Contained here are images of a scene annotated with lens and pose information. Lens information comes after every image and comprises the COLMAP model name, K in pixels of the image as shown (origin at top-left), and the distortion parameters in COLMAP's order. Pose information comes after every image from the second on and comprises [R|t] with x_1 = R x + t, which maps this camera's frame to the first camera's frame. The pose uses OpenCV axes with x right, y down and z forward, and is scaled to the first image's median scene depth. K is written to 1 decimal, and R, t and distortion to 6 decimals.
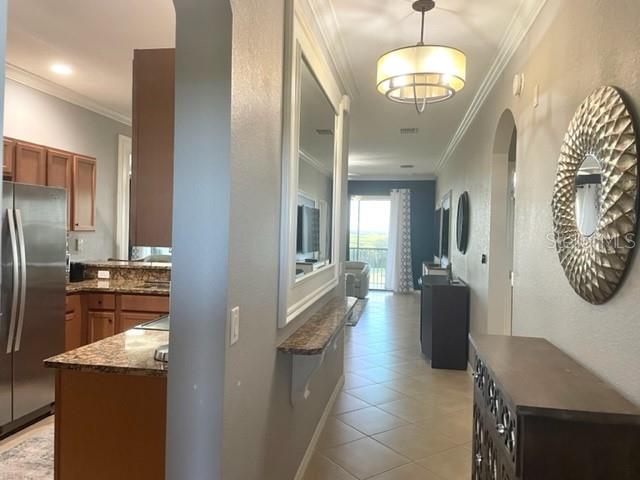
lens RADIAL K [[481.4, 0, 321.9], [0, 481.4, 240.3], [0, 0, 1]] dist [0.029311, -0.001852]
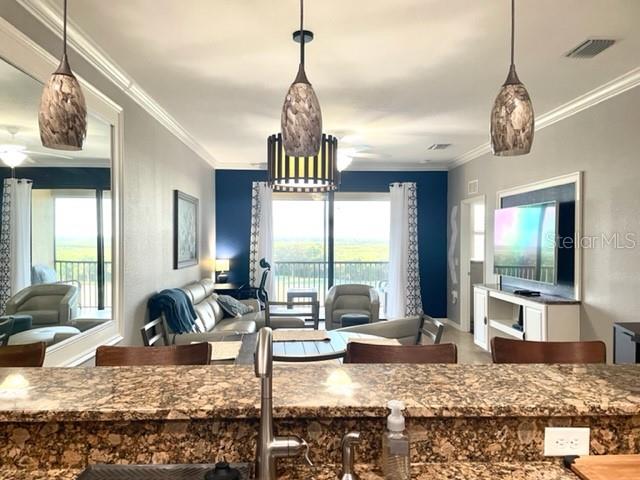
lens RADIAL K [[481.4, 0, 322.3], [0, 481.4, 241.7], [0, 0, 1]] dist [0.029311, -0.001852]
pose [[0.974321, -0.012294, 0.224827, -0.127507], [0.013123, 0.999911, -0.002195, -0.015858], [-0.224780, 0.005089, 0.974396, 0.310843]]
